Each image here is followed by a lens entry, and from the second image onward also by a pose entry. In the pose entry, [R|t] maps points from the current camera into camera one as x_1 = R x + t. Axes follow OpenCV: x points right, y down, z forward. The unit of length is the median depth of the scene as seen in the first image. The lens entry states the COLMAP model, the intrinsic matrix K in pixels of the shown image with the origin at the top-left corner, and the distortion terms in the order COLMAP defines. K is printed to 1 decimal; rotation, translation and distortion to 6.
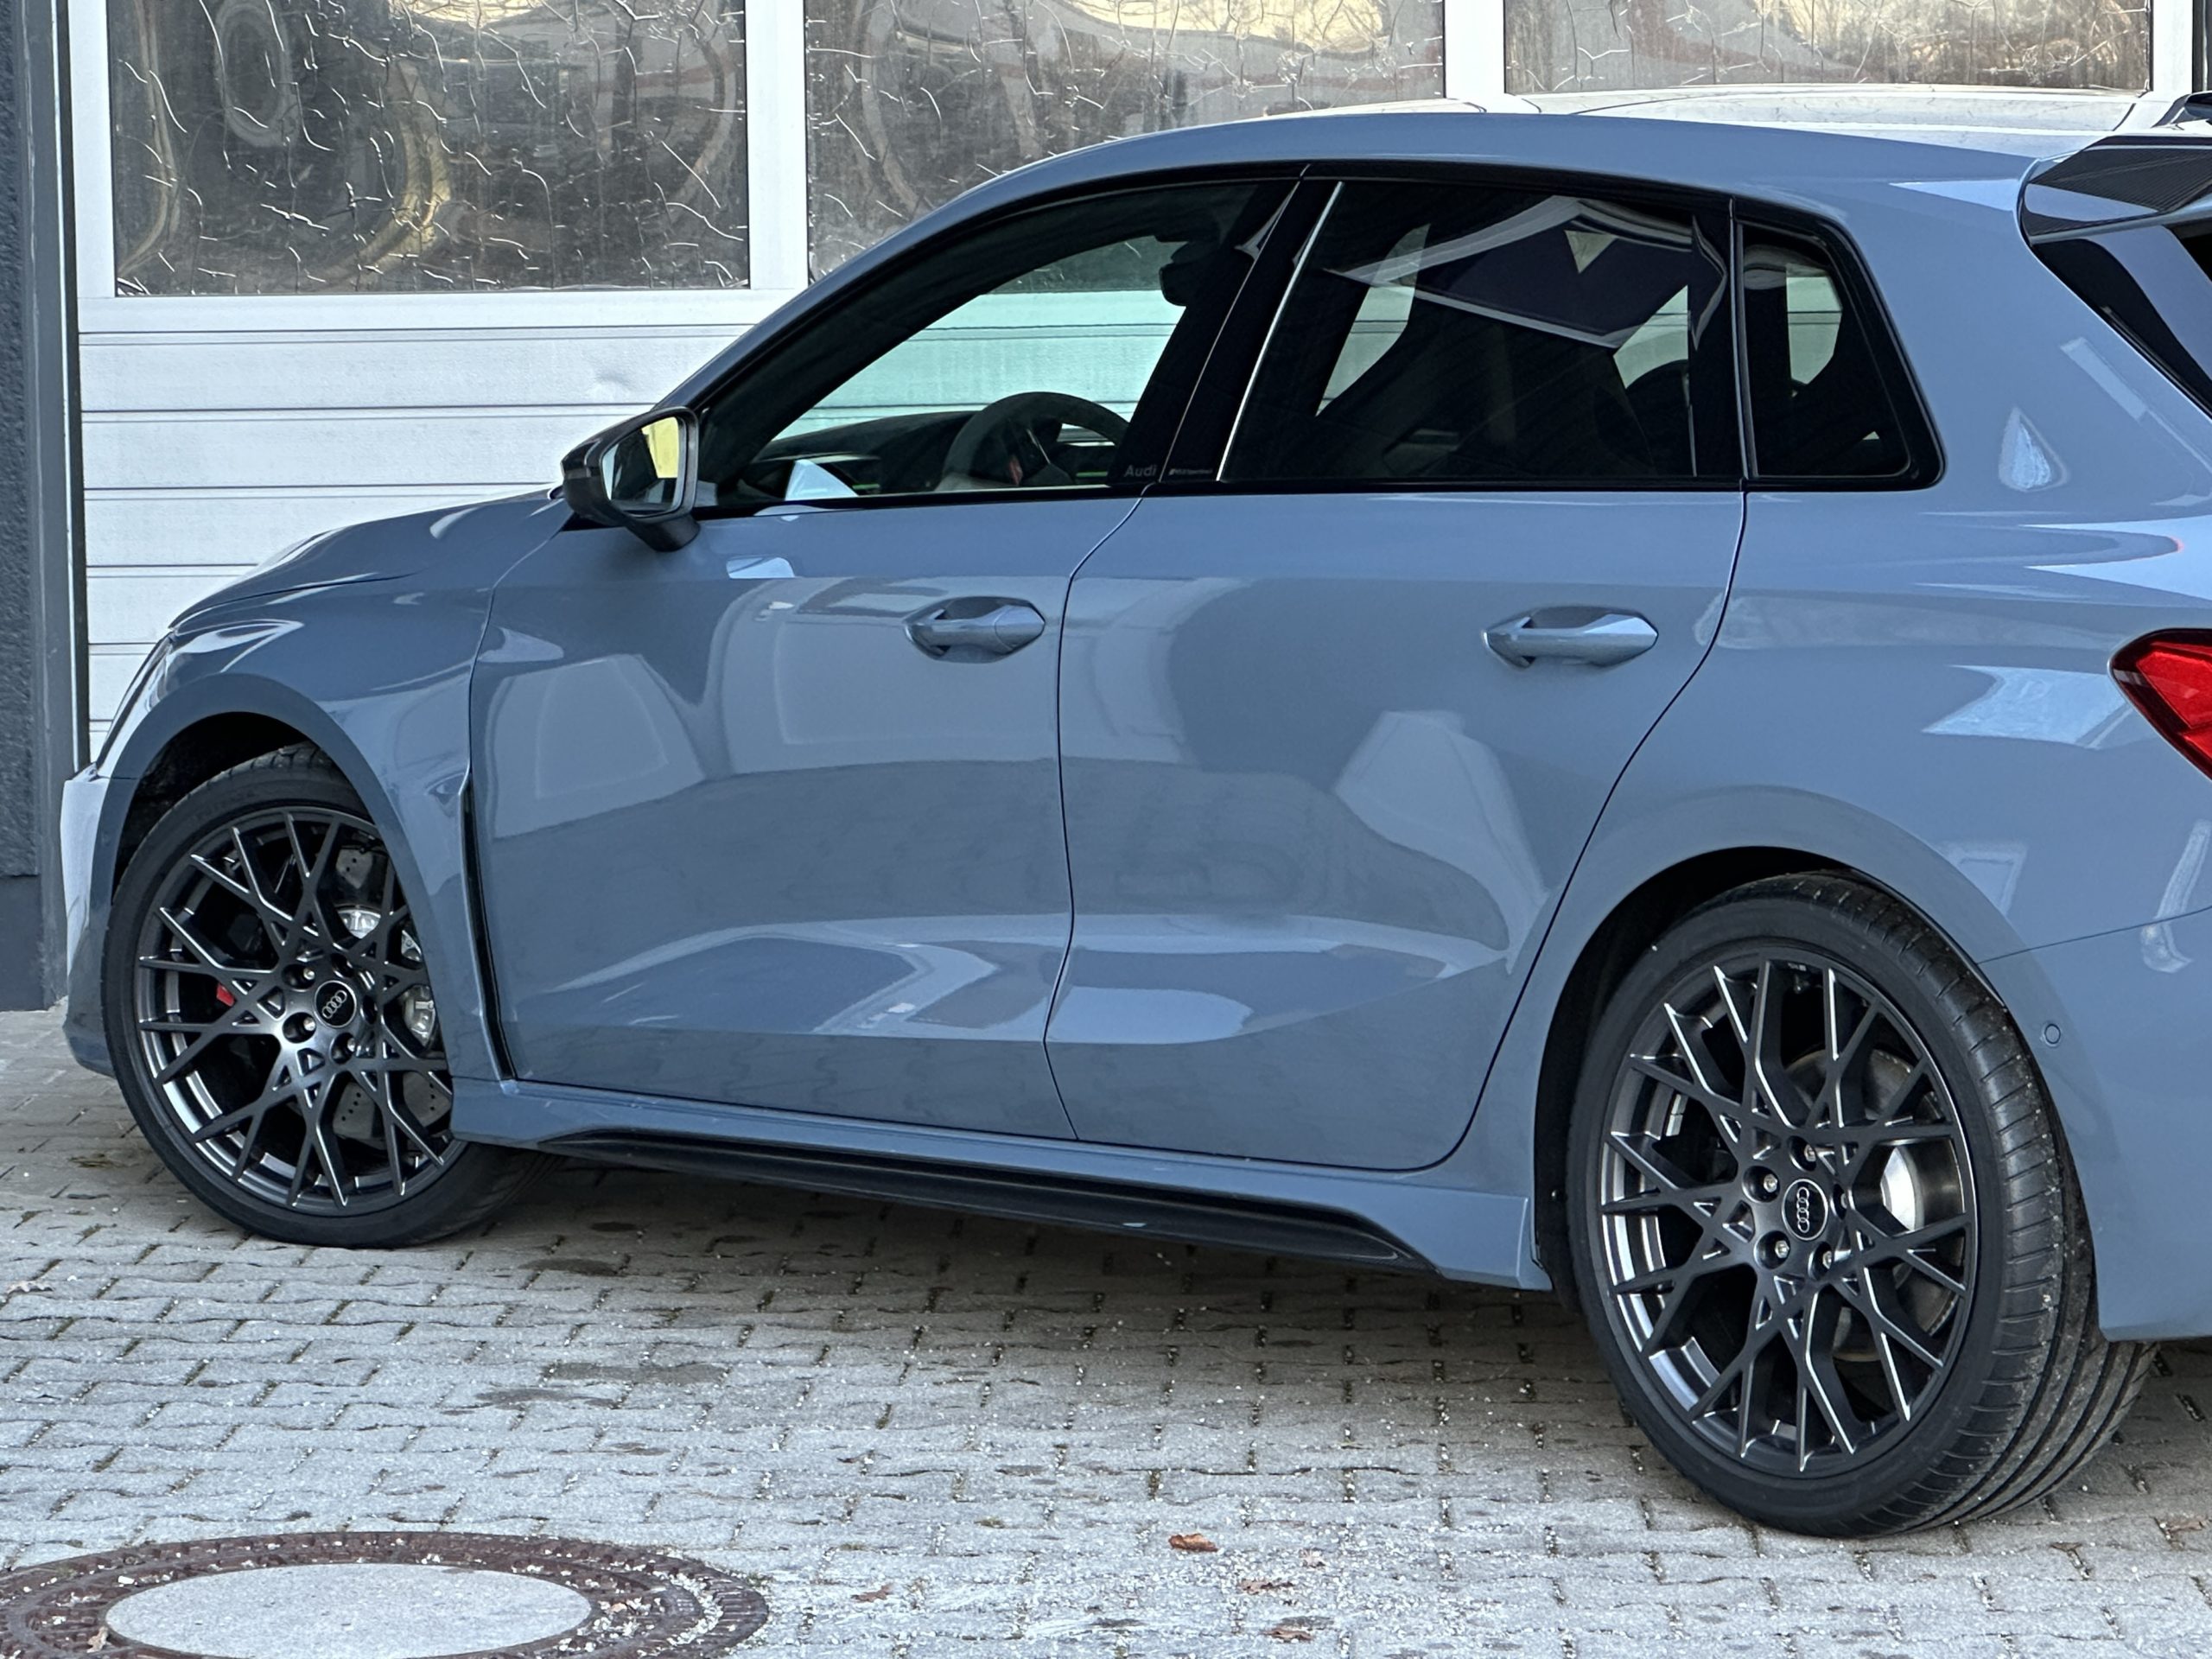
lens RADIAL K [[7240.0, 0, 1104.1], [0, 7240.0, 837.5], [0, 0, 1]] dist [0.058773, 0.000000]
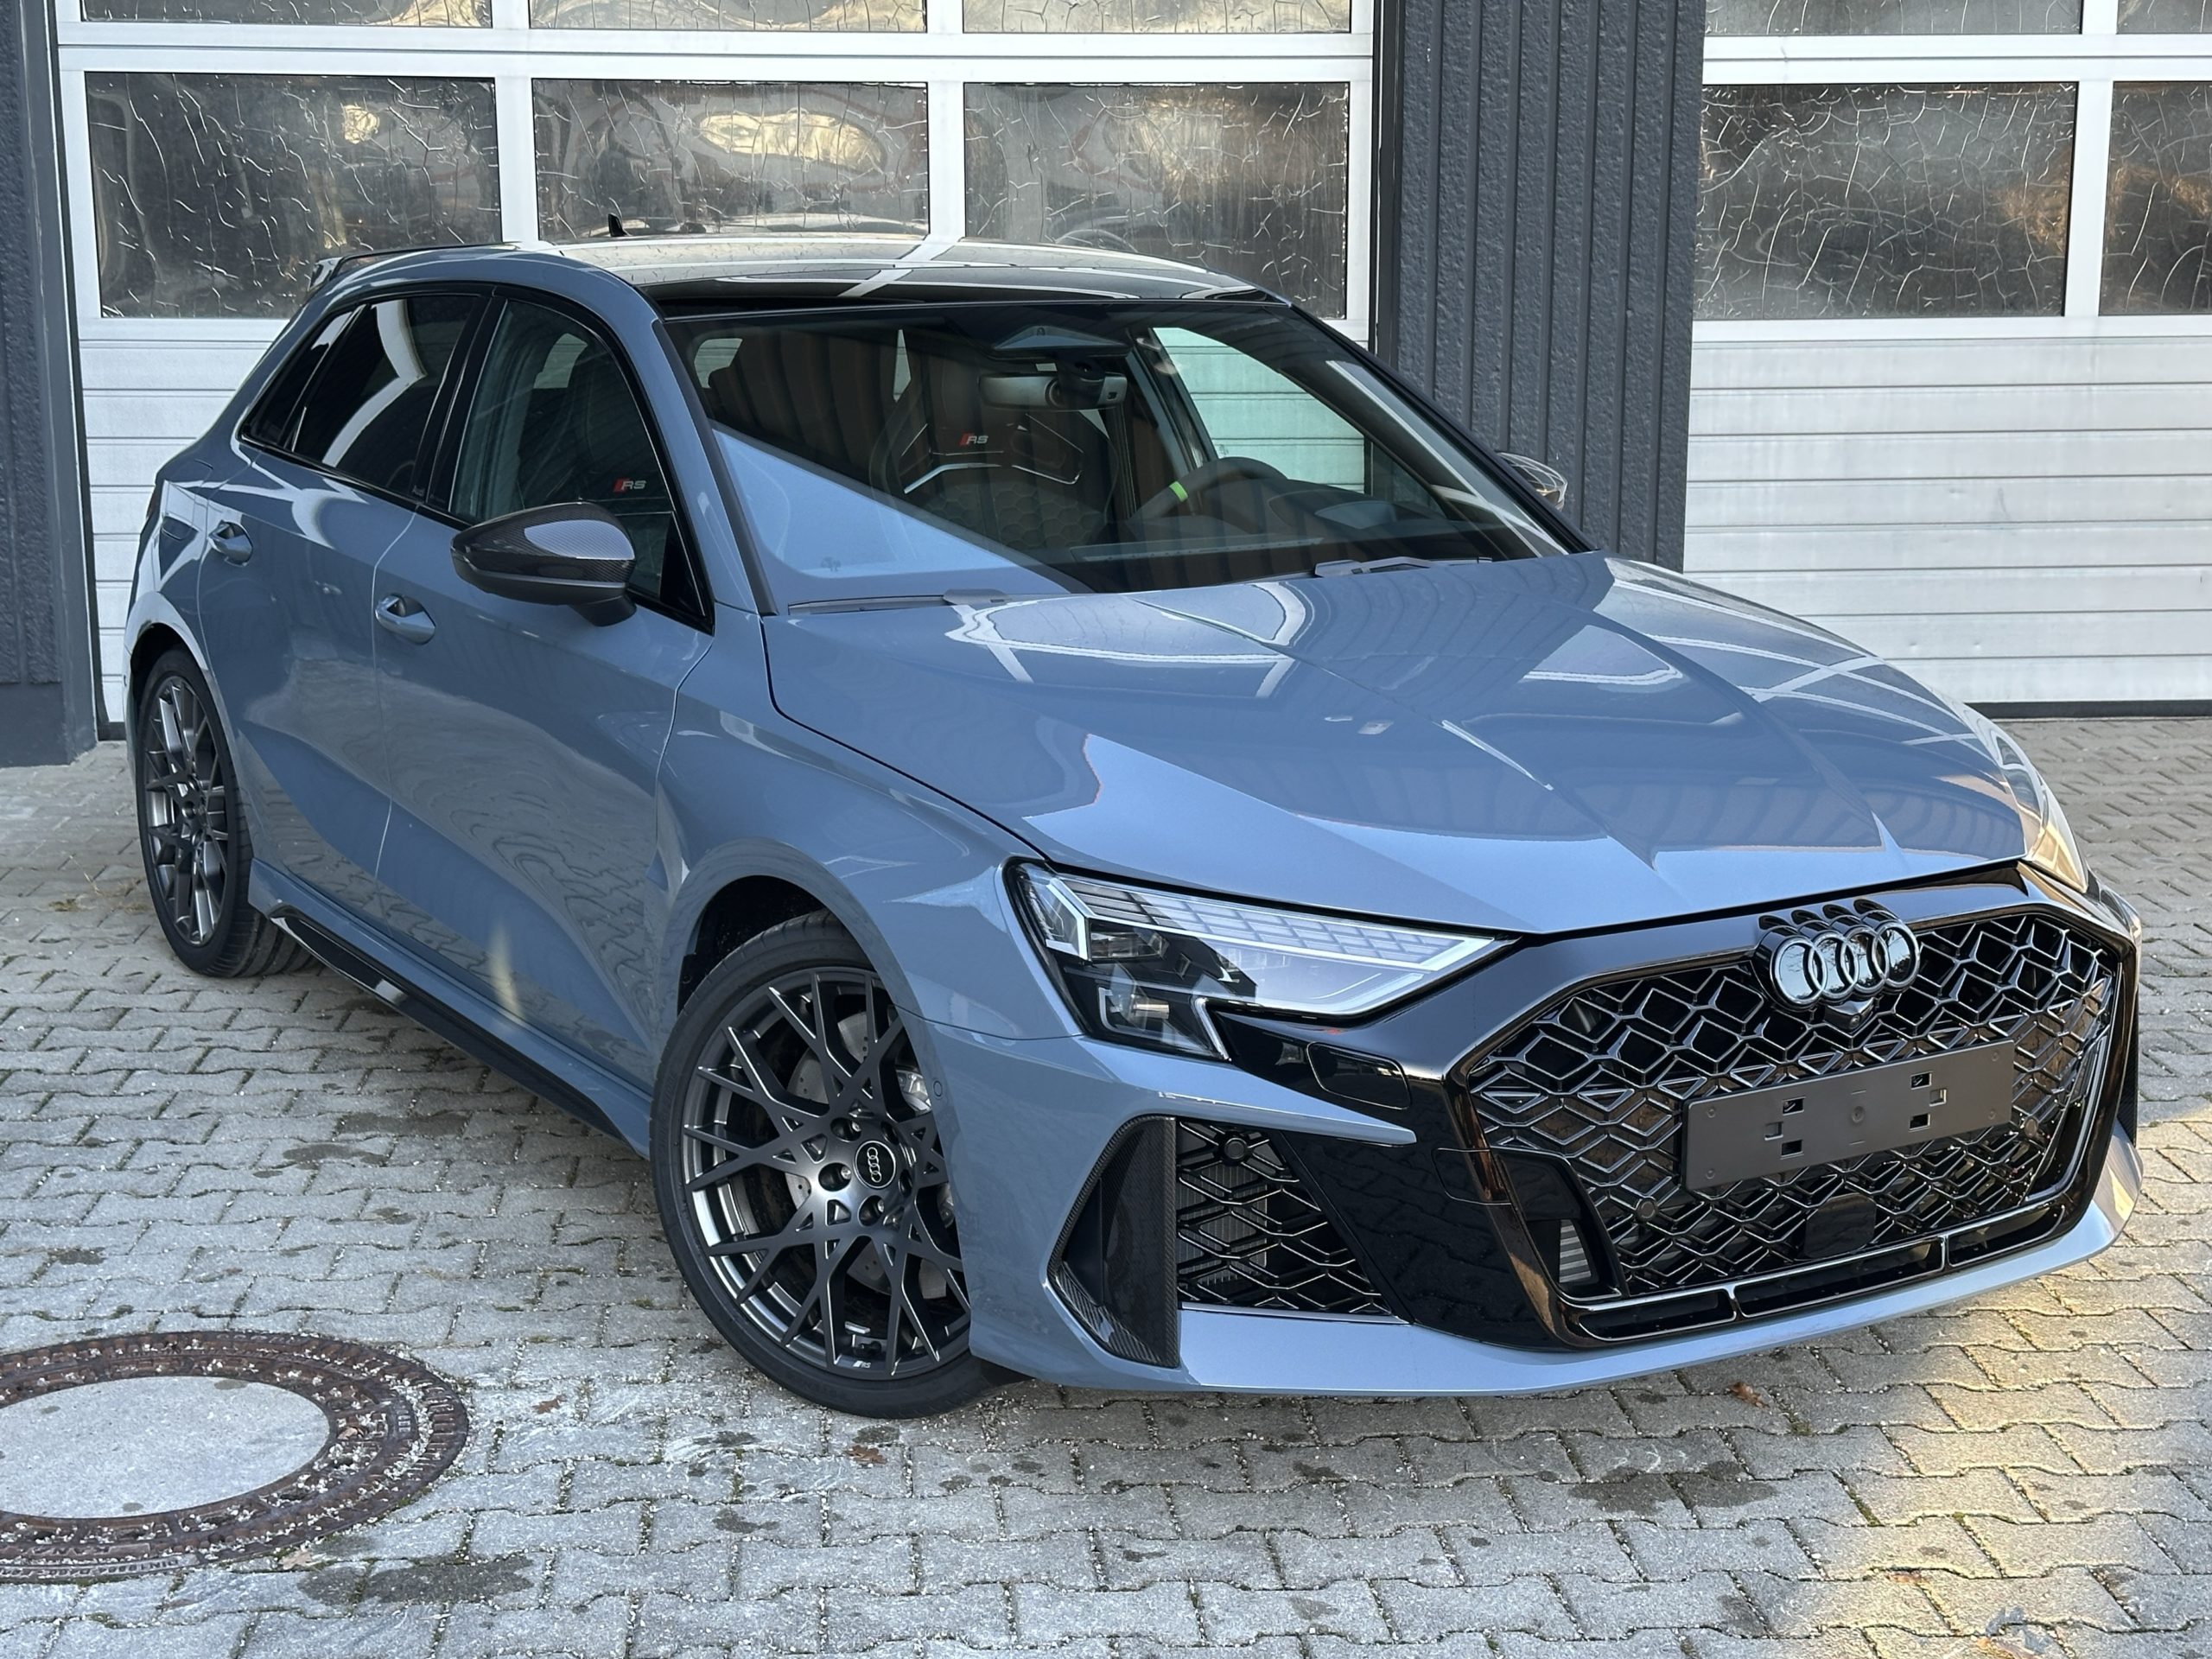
lens RADIAL K [[3261.7, 0, 1106.0], [0, 3261.7, 831.6], [0, 0, 1]] dist [0.139157, 0.000000]
pose [[0.993586, -0.008398, 0.112769, 0.002011], [-0.003152, 0.994795, 0.101851, -0.052852], [-0.113038, -0.101553, 0.988387, 0.337926]]
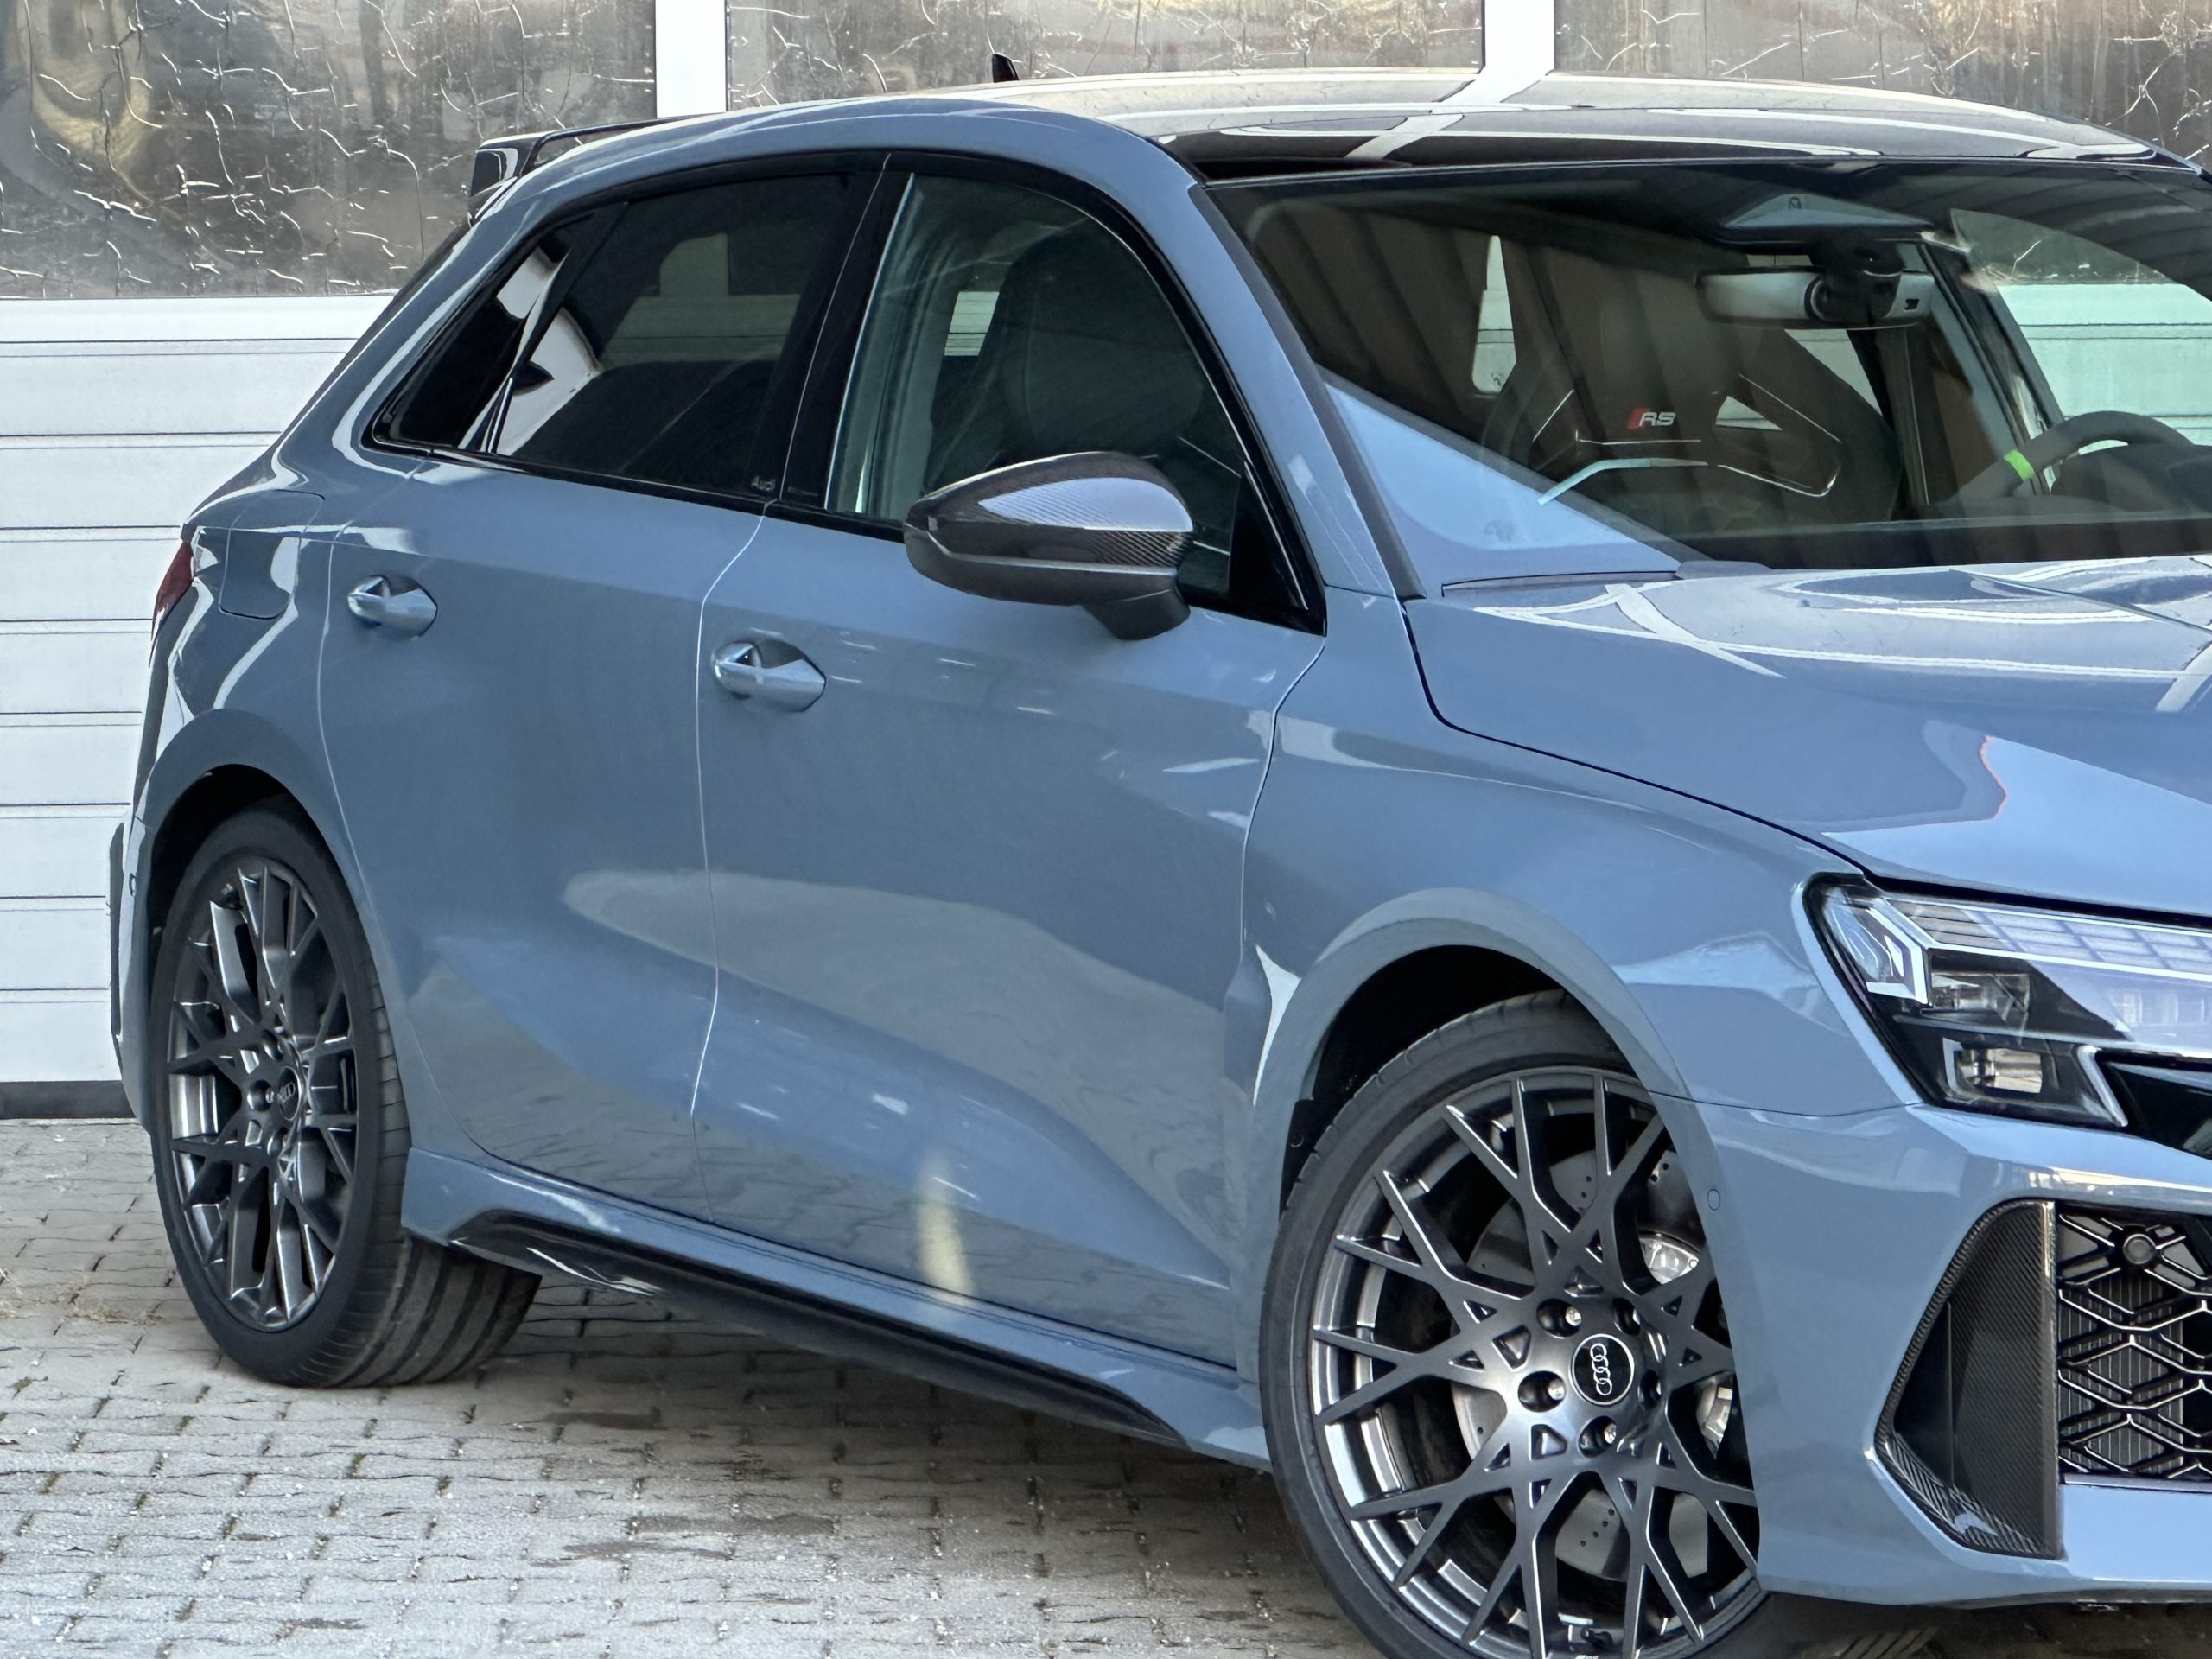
lens RADIAL K [[9660.1, 0, 1104.6], [0, 9660.1, 833.3], [0, 0, 1]] dist [-0.212060, 0.000000]
pose [[0.998503, -0.001131, 0.054680, -0.083951], [0.002238, 0.999794, -0.020190, 0.013980], [-0.054645, 0.020283, 0.998300, -0.169915]]
